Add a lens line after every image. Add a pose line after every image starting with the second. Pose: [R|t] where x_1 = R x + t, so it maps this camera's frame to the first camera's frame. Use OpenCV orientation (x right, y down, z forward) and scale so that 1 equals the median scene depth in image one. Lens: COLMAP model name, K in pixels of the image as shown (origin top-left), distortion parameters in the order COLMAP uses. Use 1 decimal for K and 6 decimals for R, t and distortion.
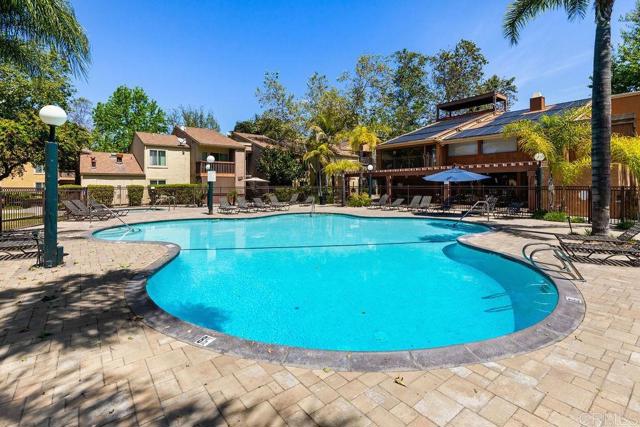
lens RADIAL K [[300.0, 0, 319.7], [0, 300.0, 184.3], [0, 0, 1]] dist [-0.000360, -0.000034]
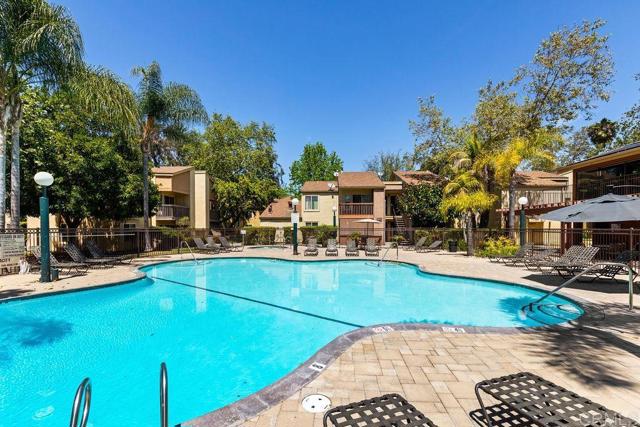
lens RADIAL K [[299.4, 0, 320.0], [0, 299.4, 229.4], [0, 0, 1]] dist [0.000405, 0.000012]
pose [[0.751889, 0.006288, -0.659260, 0.233340], [0.002282, 0.999924, 0.012139, -0.000040], [0.659286, -0.010631, 0.751817, 0.164290]]
